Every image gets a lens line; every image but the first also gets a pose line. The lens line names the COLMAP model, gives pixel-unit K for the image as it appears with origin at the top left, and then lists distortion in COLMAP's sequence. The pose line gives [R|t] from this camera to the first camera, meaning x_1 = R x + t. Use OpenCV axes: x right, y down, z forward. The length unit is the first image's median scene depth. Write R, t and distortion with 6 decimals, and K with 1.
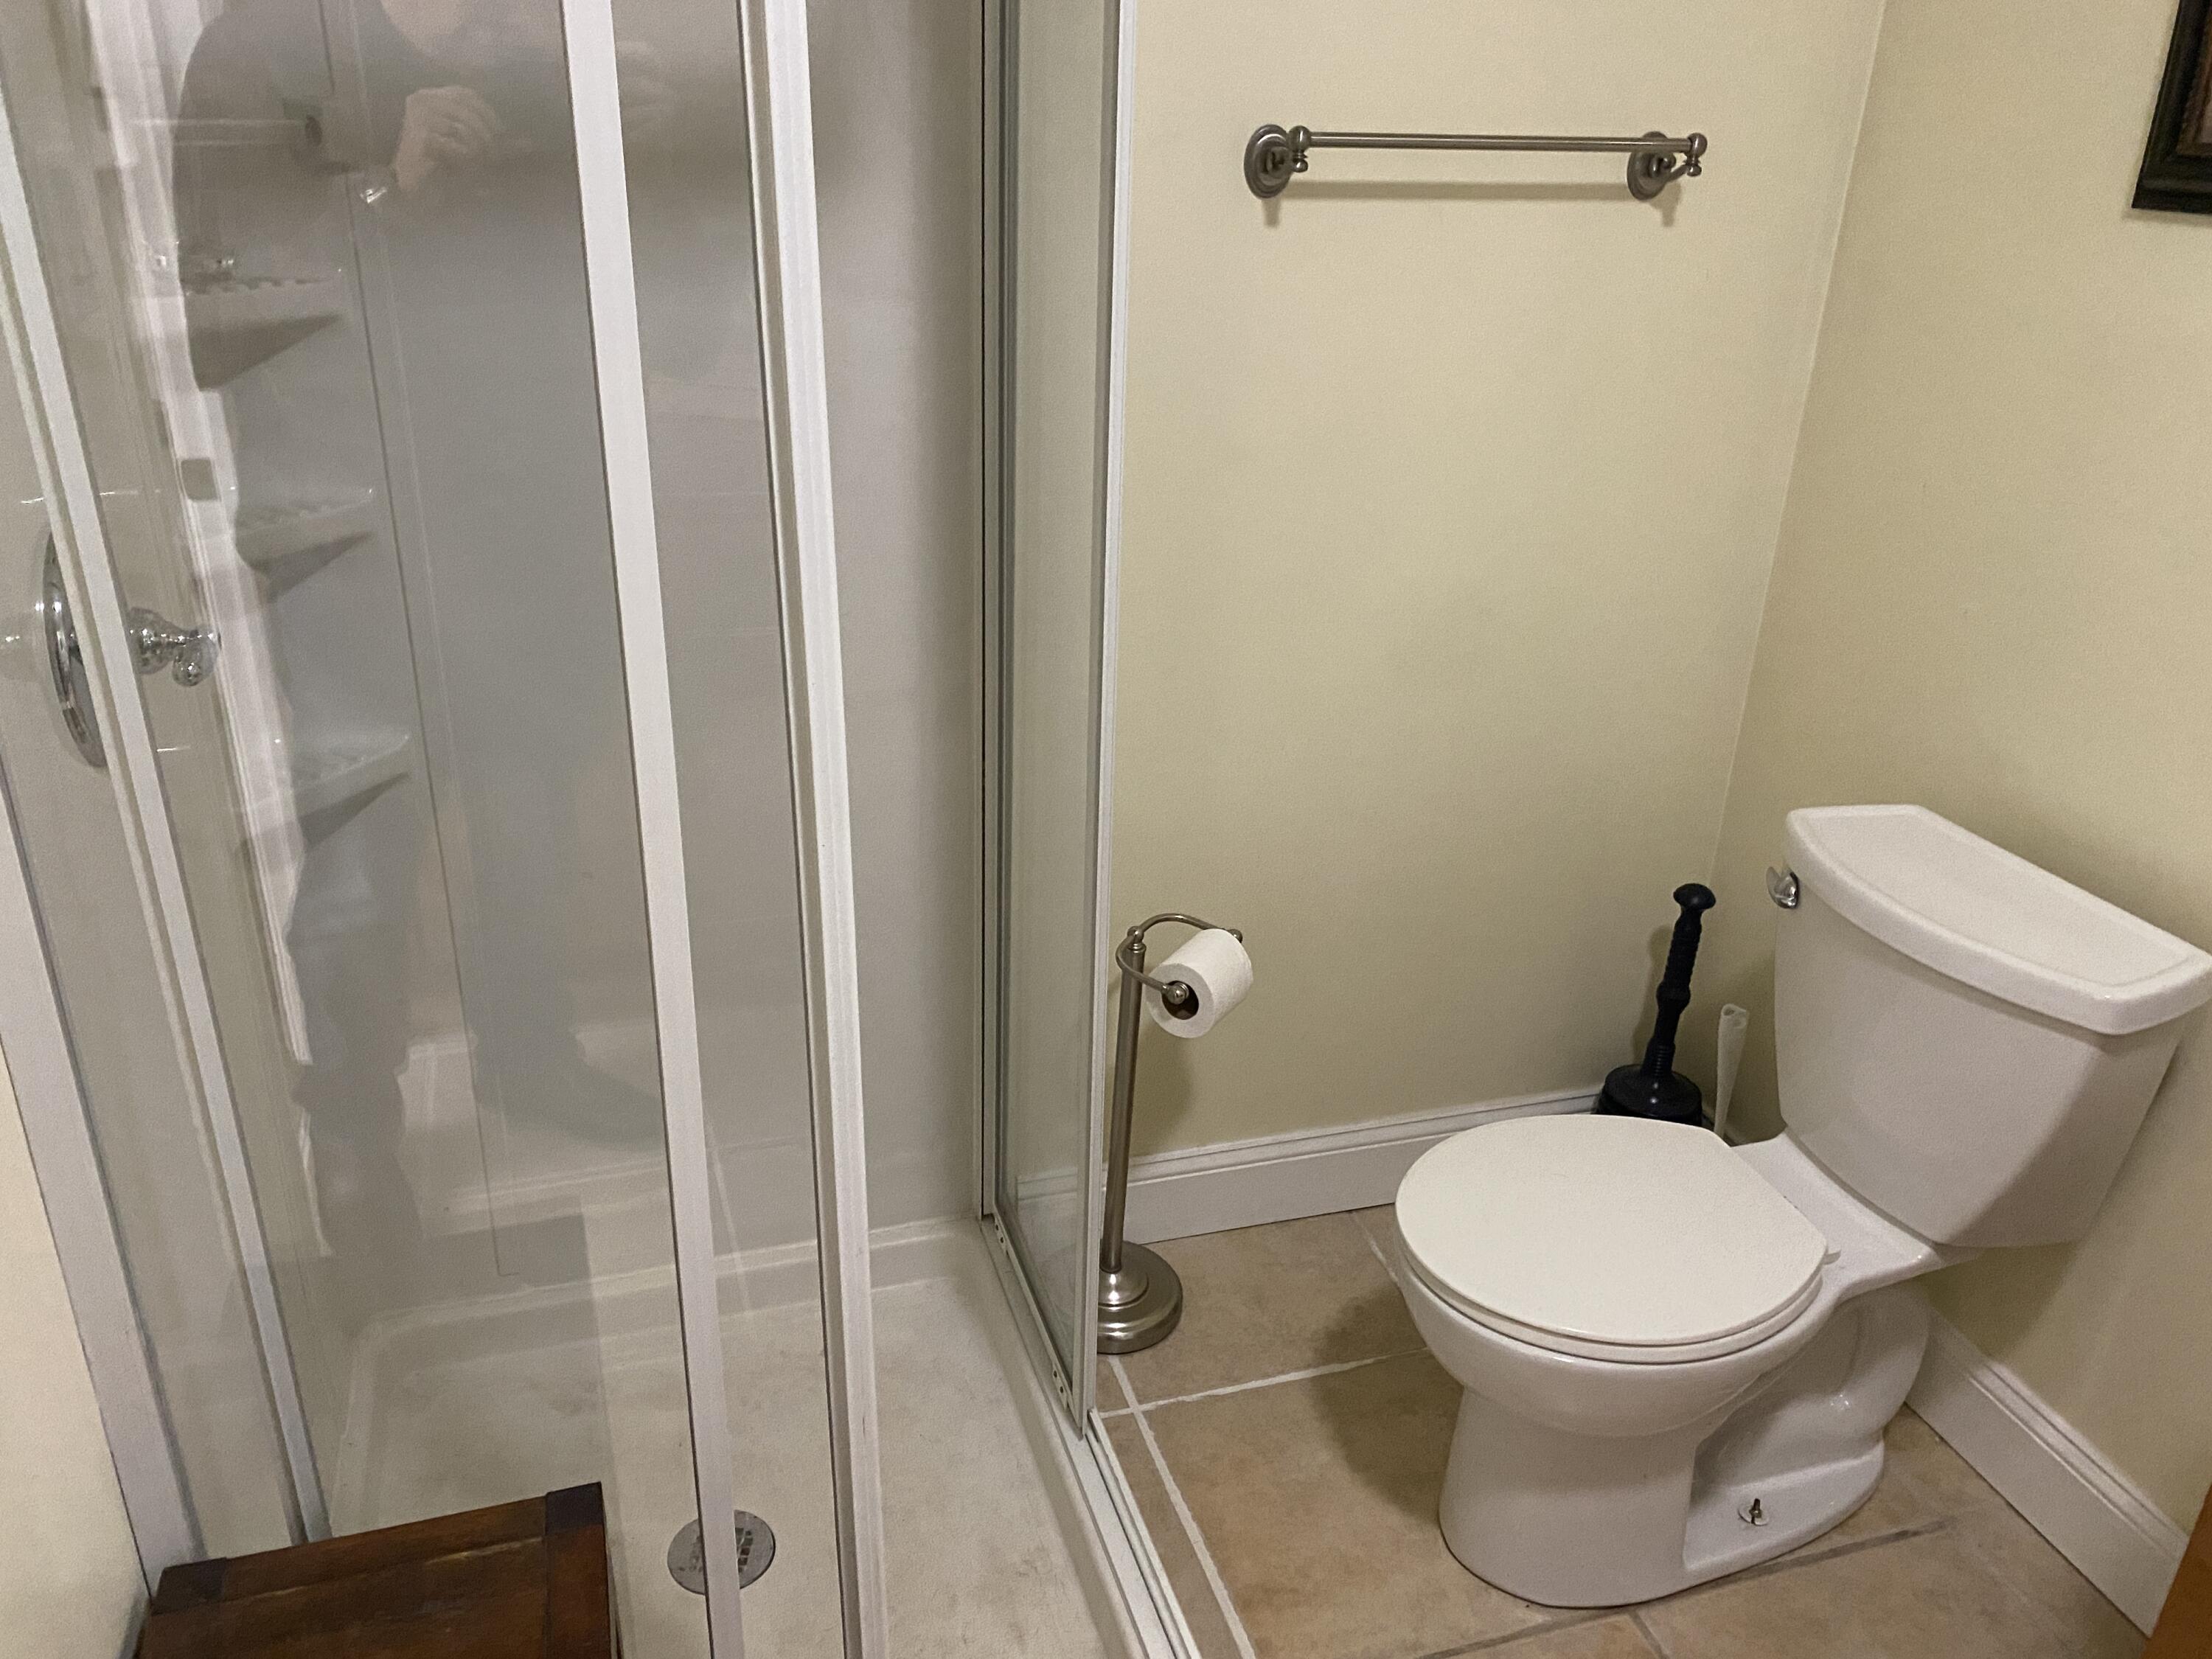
lens RADIAL K [[1686.4, 0, 1107.4], [0, 1686.4, 806.5], [0, 0, 1]] dist [0.011496, 0.010688]
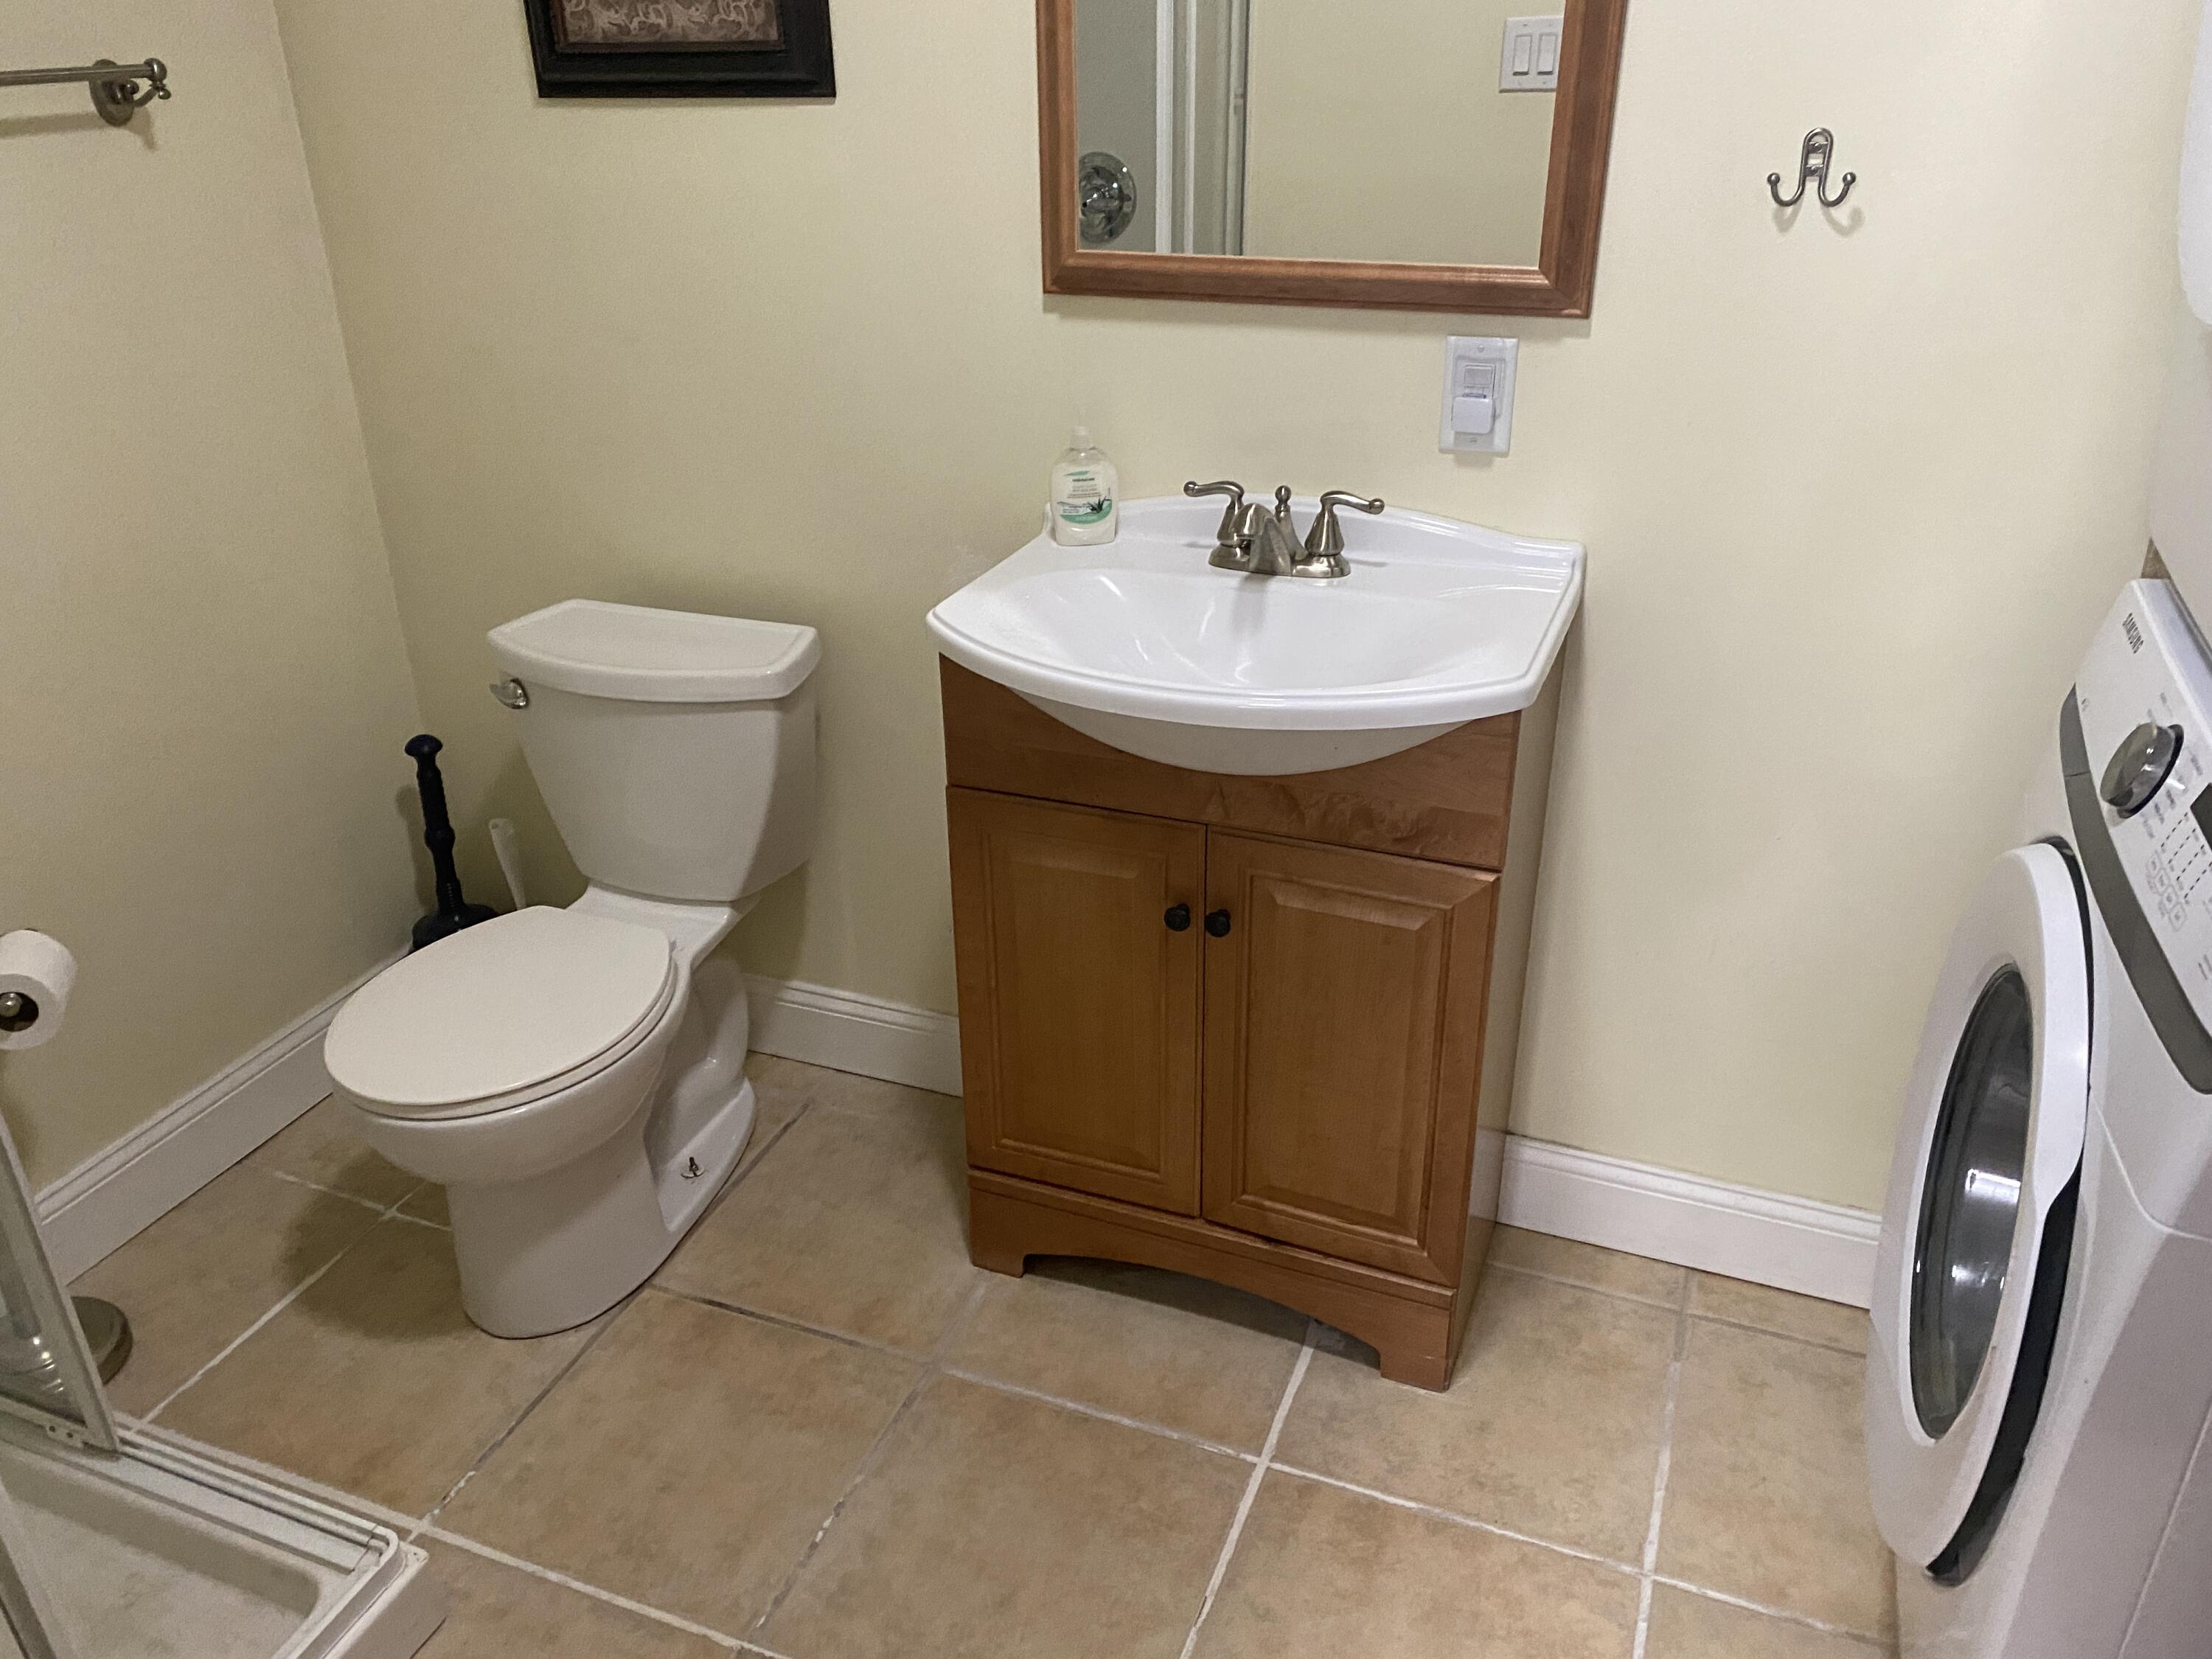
lens RADIAL K [[1689.7, 0, 1106.0], [0, 1689.7, 829.5], [0, 0, 1]] dist [-0.002916, -0.000153]
pose [[0.626957, -0.380465, 0.679831, -0.177457], [0.336366, 0.919308, 0.204283, 0.032552], [-0.702697, 0.100596, 0.704342, -0.118030]]
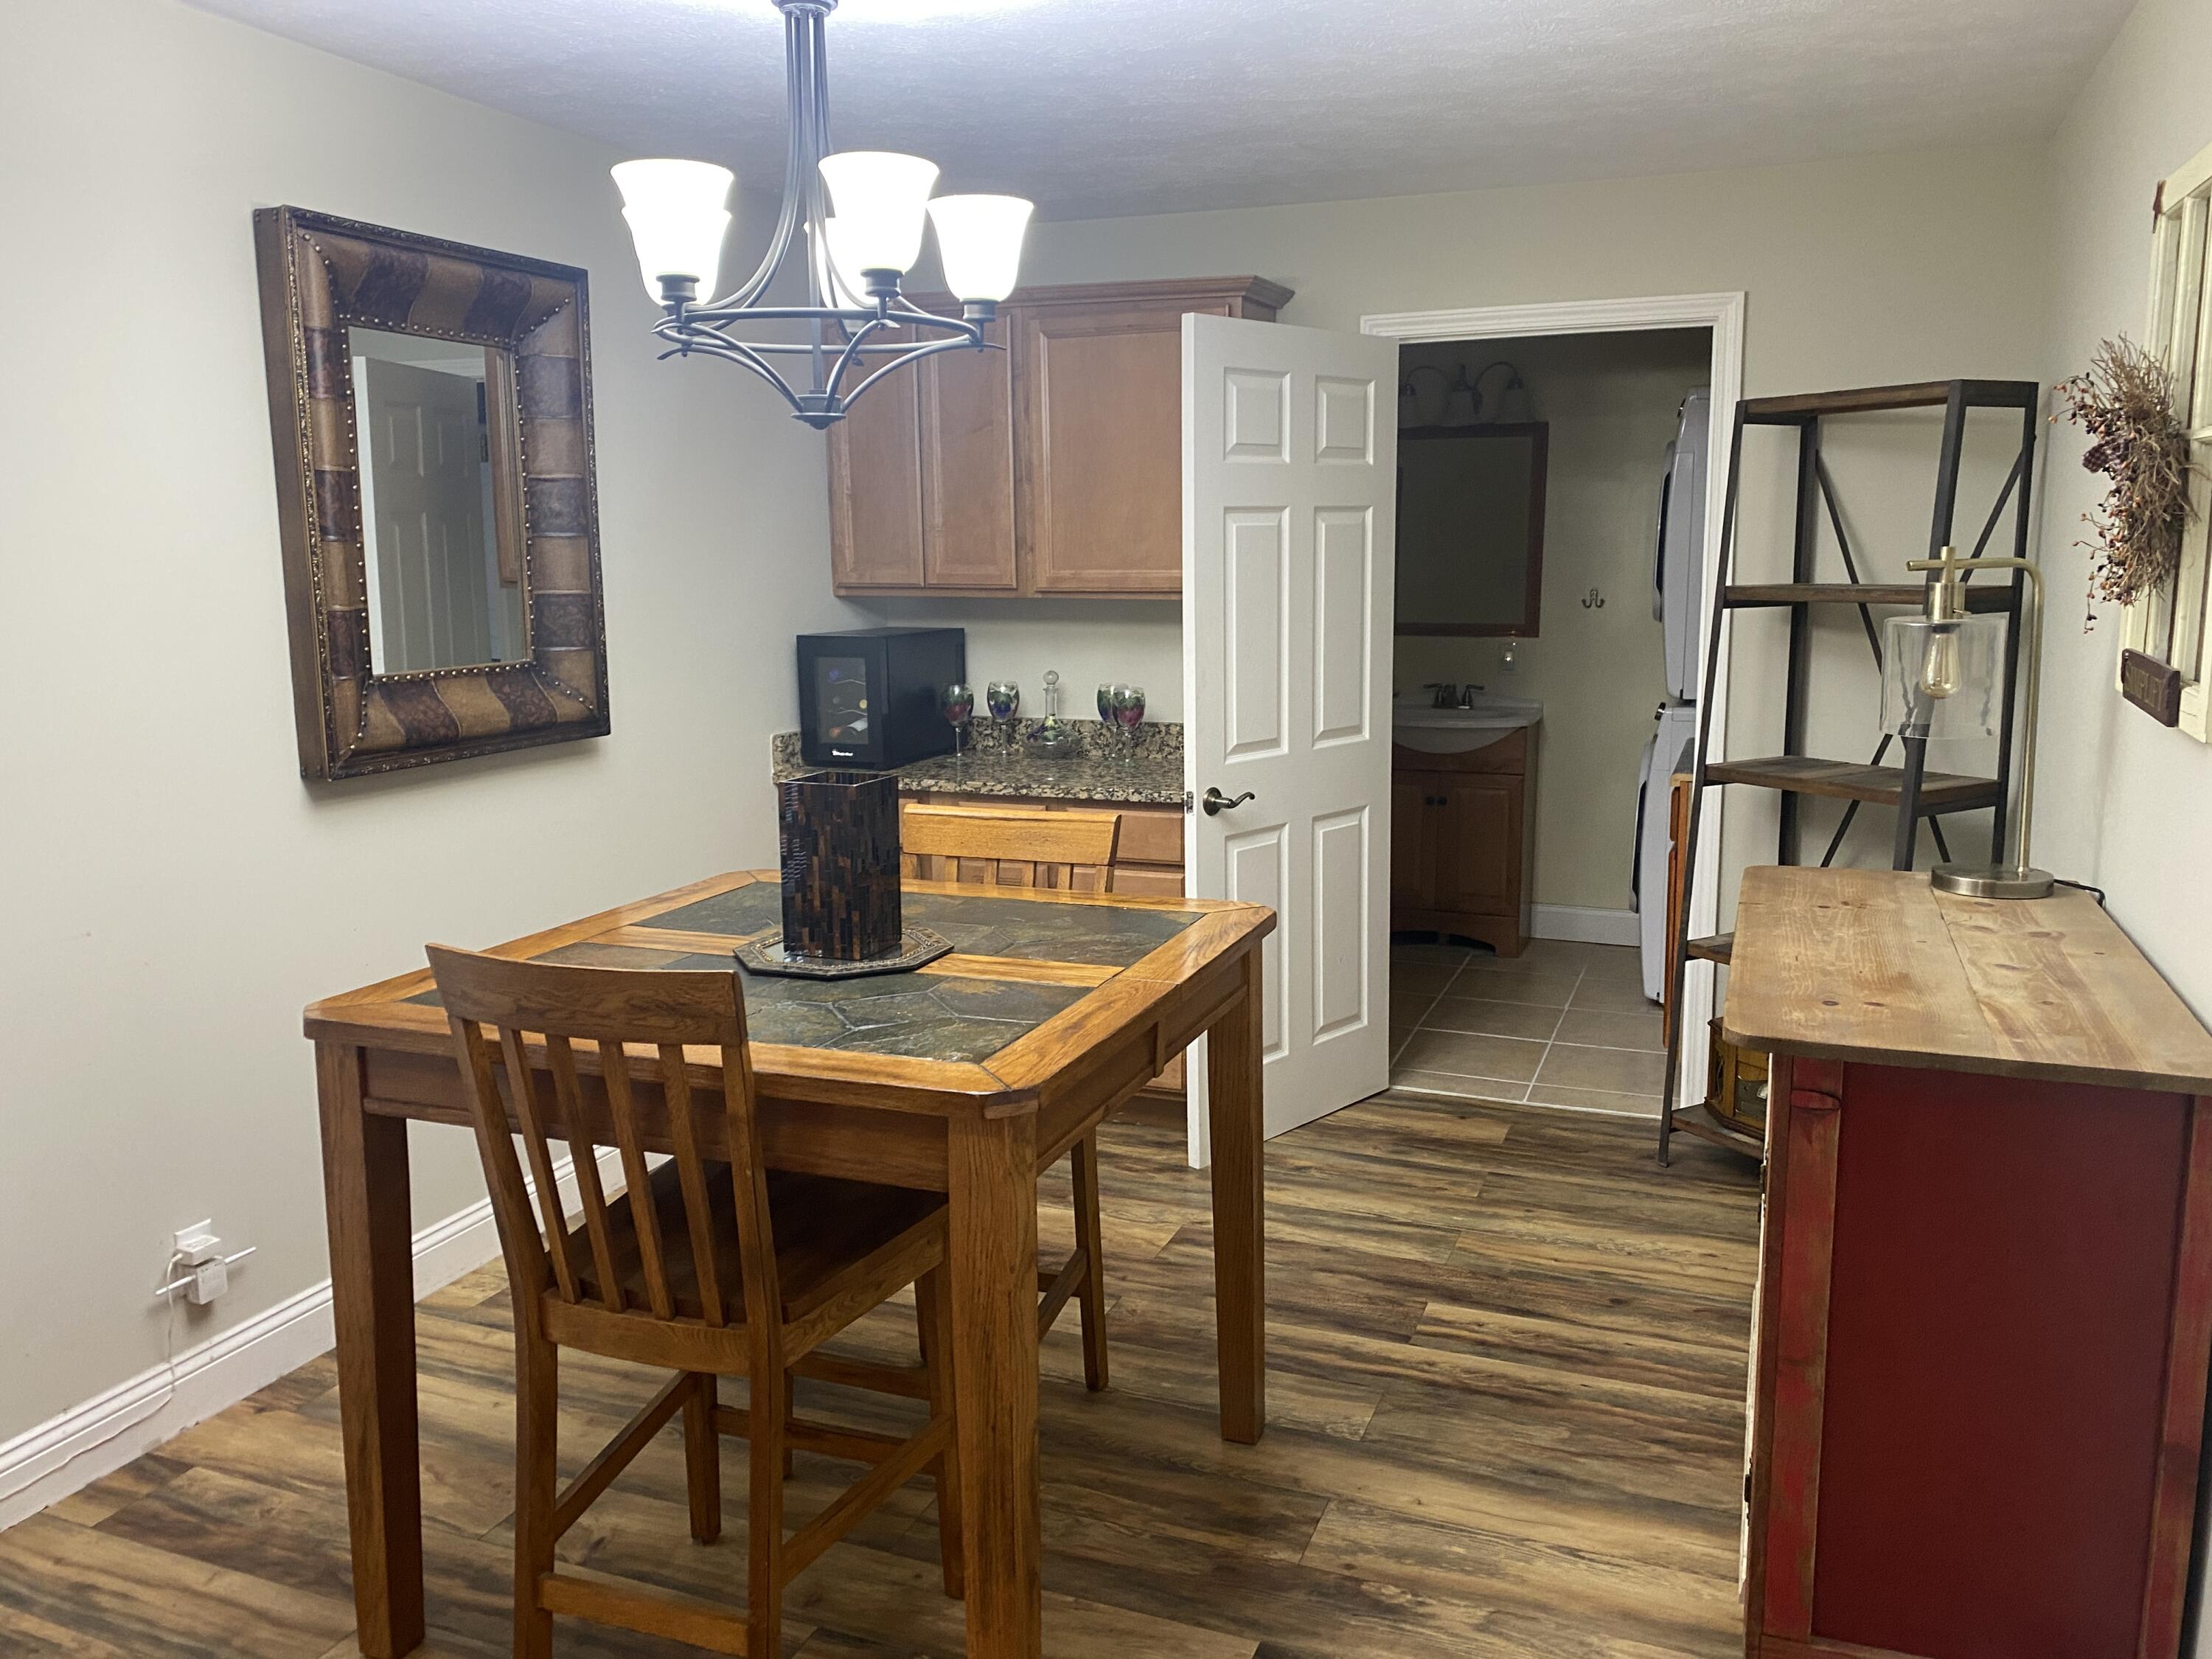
lens RADIAL K [[1689.7, 0, 1106.0], [0, 1689.7, 829.5], [0, 0, 1]] dist [-0.002916, -0.000153]
pose [[0.623948, -0.163506, 0.764169, -3.791796], [0.332637, 0.940425, -0.070382, 0.556745], [-0.707136, 0.298106, 0.641165, -1.711844]]
